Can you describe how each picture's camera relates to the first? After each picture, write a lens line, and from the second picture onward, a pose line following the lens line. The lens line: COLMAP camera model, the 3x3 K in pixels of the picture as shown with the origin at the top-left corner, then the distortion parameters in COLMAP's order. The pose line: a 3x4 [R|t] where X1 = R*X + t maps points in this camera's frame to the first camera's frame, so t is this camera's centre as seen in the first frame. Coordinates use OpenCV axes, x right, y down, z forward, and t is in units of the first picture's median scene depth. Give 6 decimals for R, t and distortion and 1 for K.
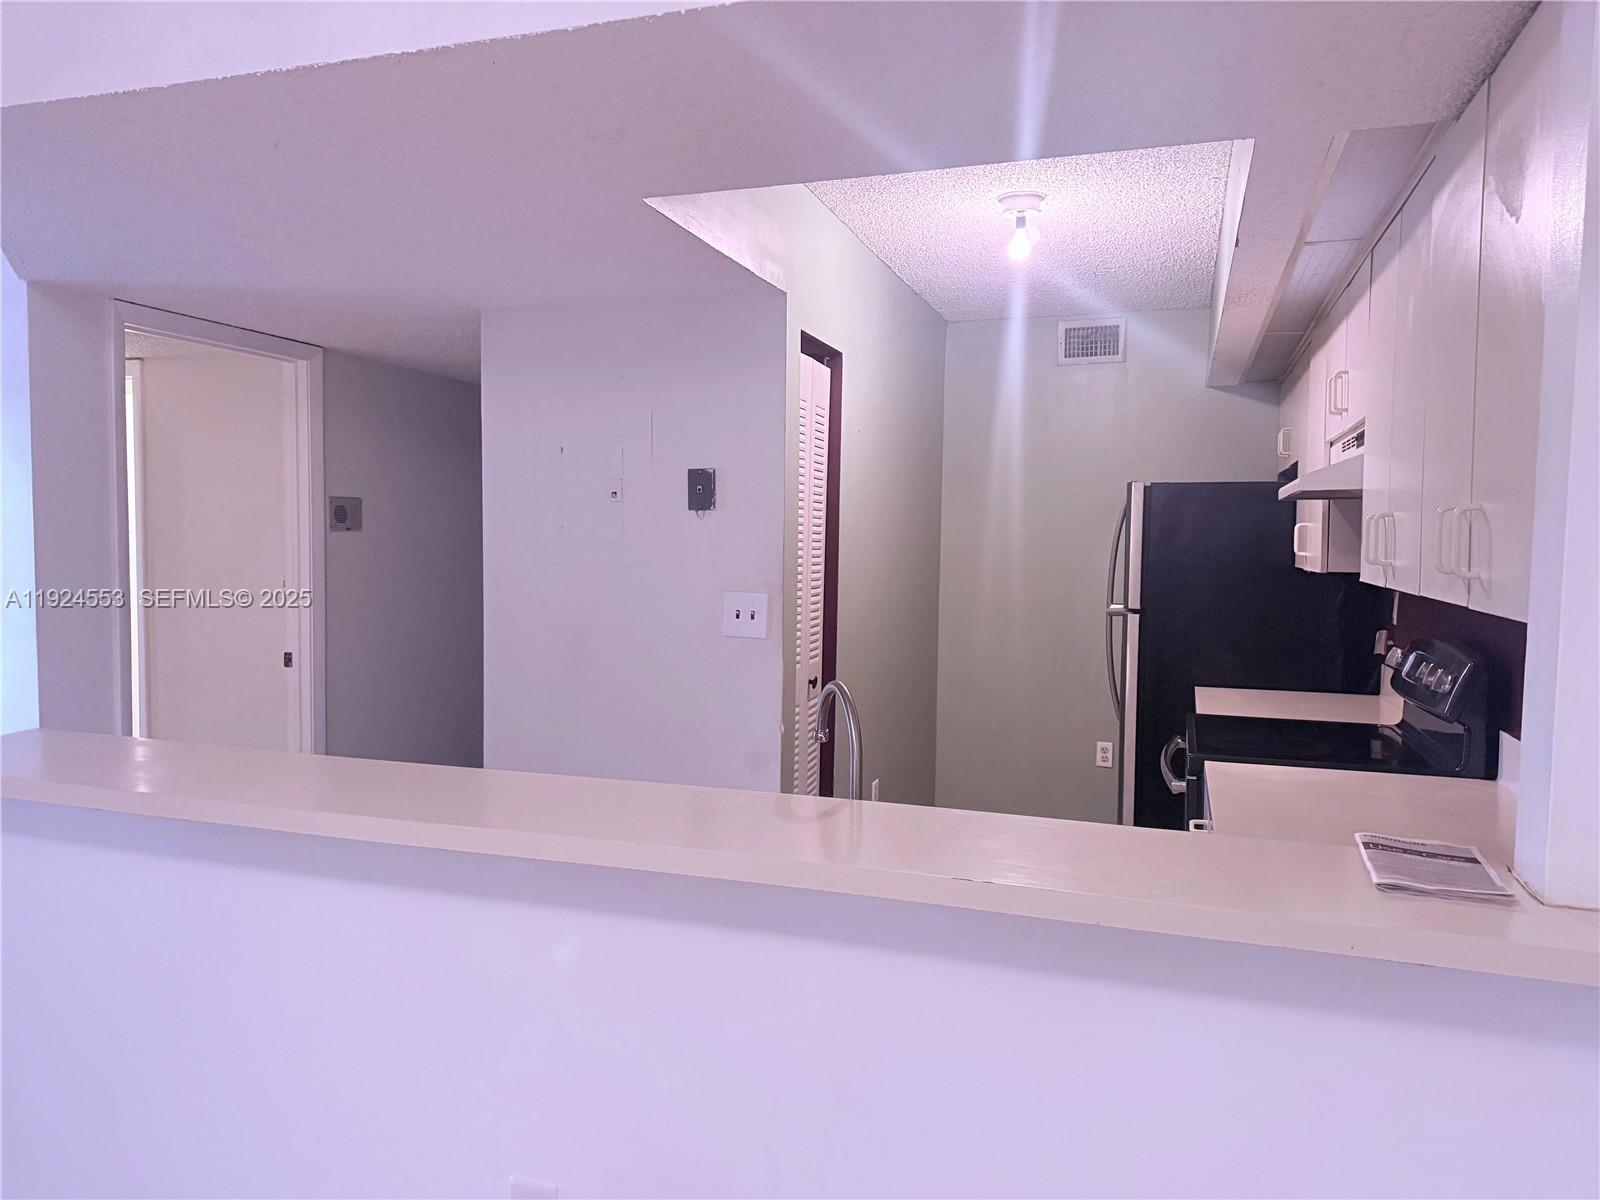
lens RADIAL K [[1130.2, 0, 796.9], [0, 1130.2, 604.8], [0, 0, 1]] dist [0.008259, -0.000416]
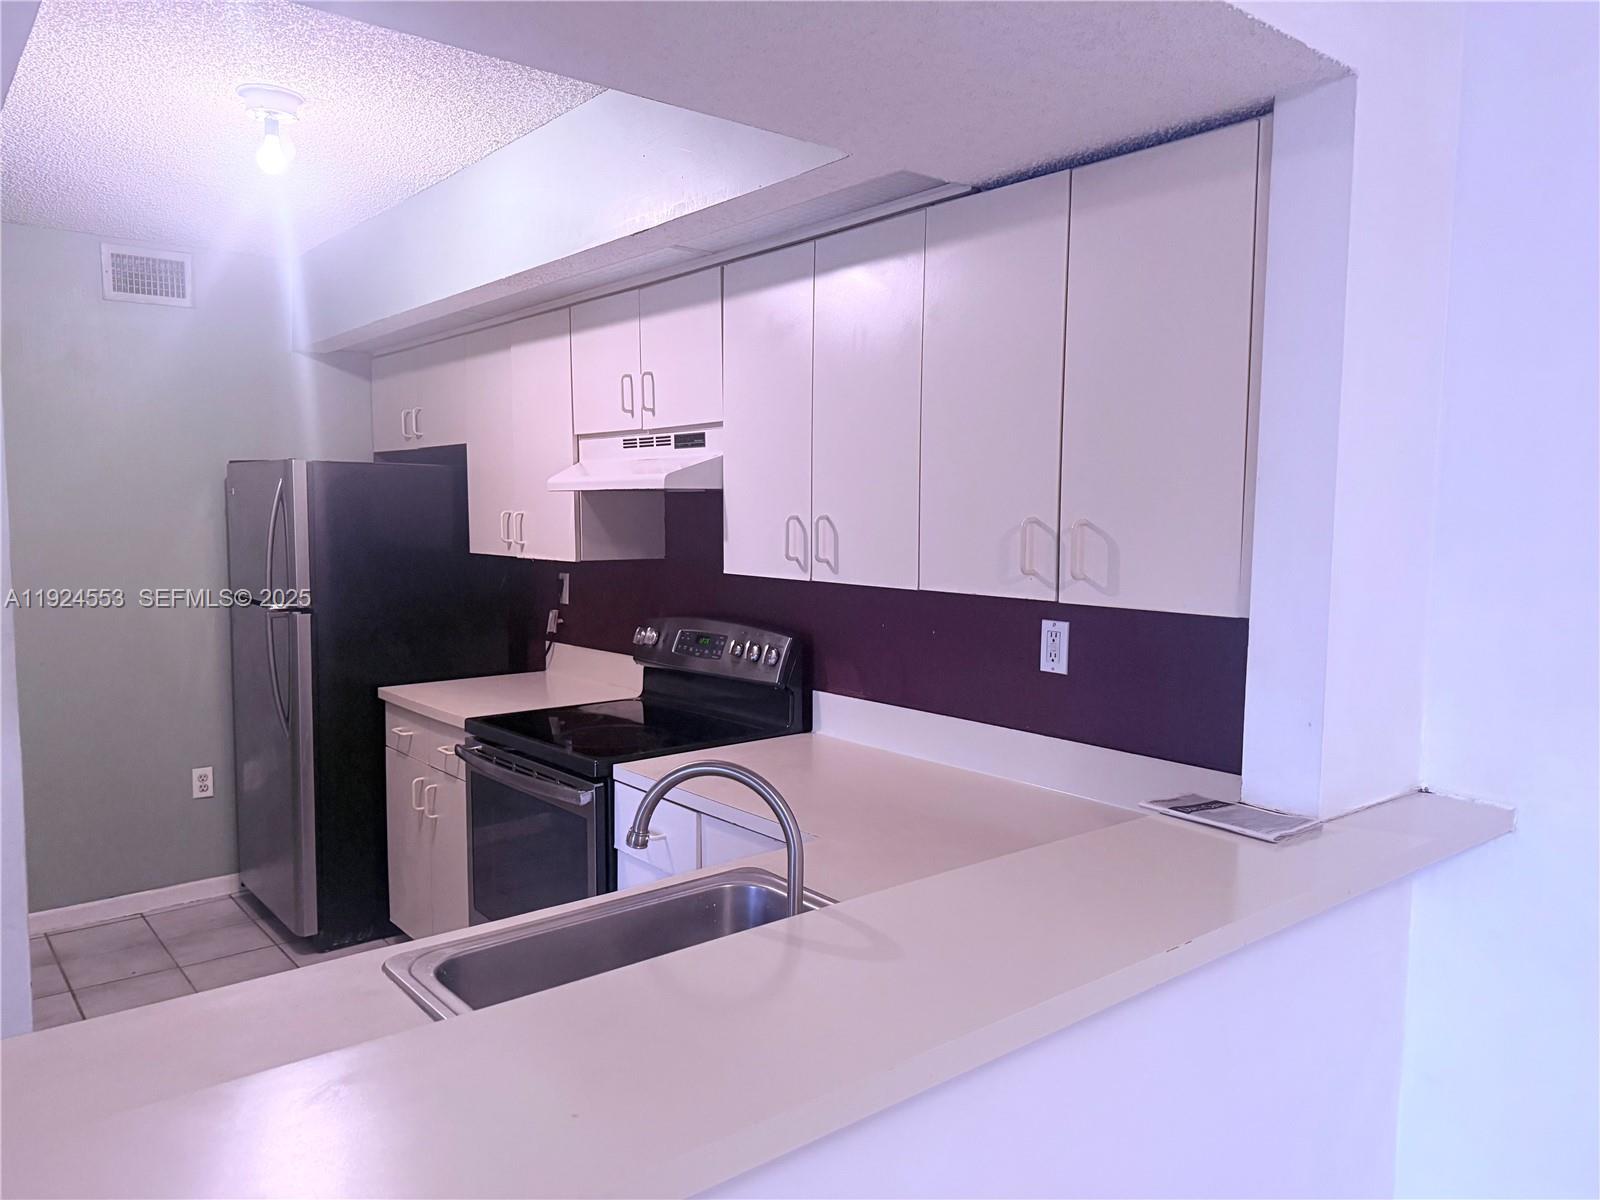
lens RADIAL K [[1130.2, 0, 798.6], [0, 1130.2, 599.0], [0, 0, 1]] dist [0.008259, -0.000416]
pose [[0.525703, -0.074573, 0.847393, -0.231135], [0.050504, 0.997129, 0.056419, -0.032352], [-0.849168, 0.013137, 0.527960, 0.226662]]
